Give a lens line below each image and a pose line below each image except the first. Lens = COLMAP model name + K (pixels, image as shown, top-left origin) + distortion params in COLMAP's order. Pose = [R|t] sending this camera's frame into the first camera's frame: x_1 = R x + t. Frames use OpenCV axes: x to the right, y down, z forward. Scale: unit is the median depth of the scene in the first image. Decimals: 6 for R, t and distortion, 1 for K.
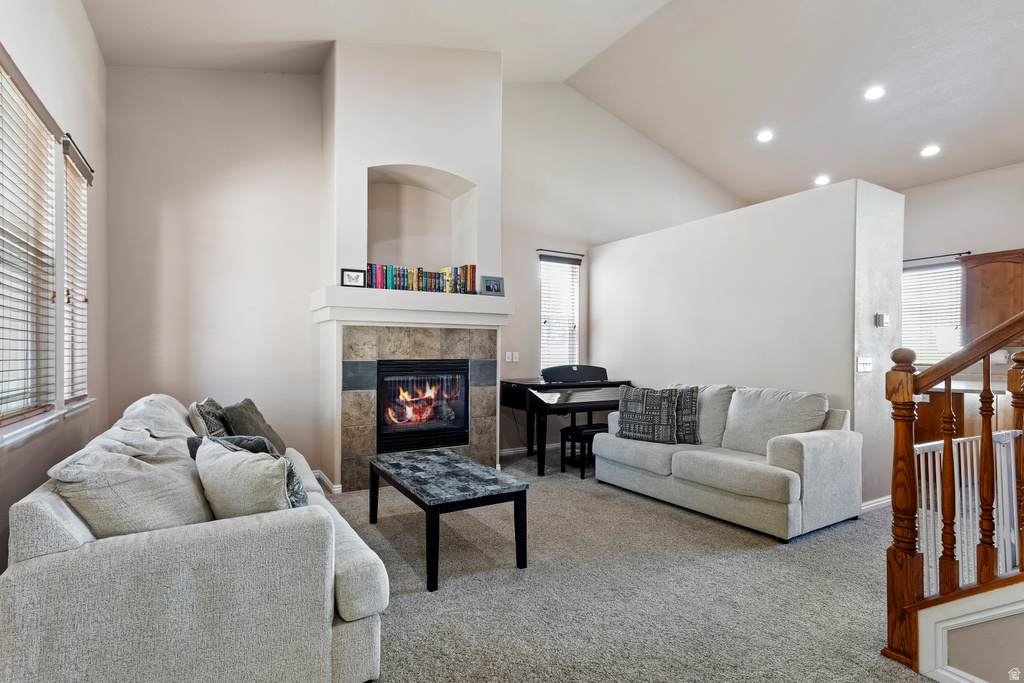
lens RADIAL K [[488.3, 0, 503.6], [0, 488.3, 346.8], [0, 0, 1]] dist [0.000151, 0.000174]
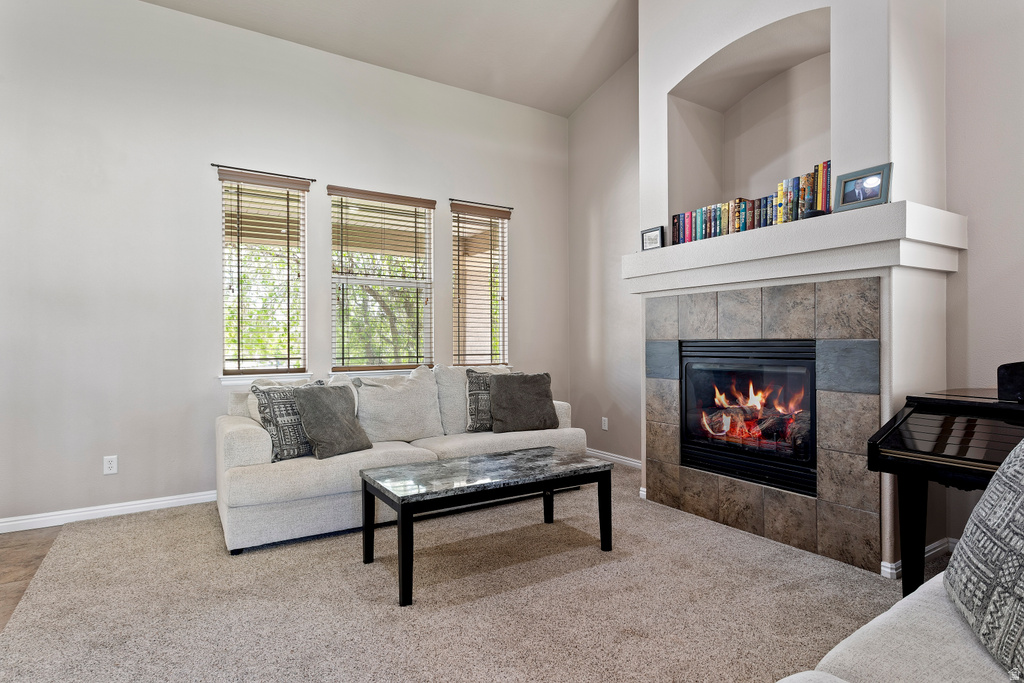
lens RADIAL K [[539.2, 0, 511.5], [0, 539.2, 334.3], [0, 0, 1]] dist [-0.005251, 0.001877]
pose [[0.047958, -0.014503, -0.998744, 0.525520], [0.018778, 0.999731, -0.013616, 0.022983], [0.998673, -0.018102, 0.048218, 0.660394]]
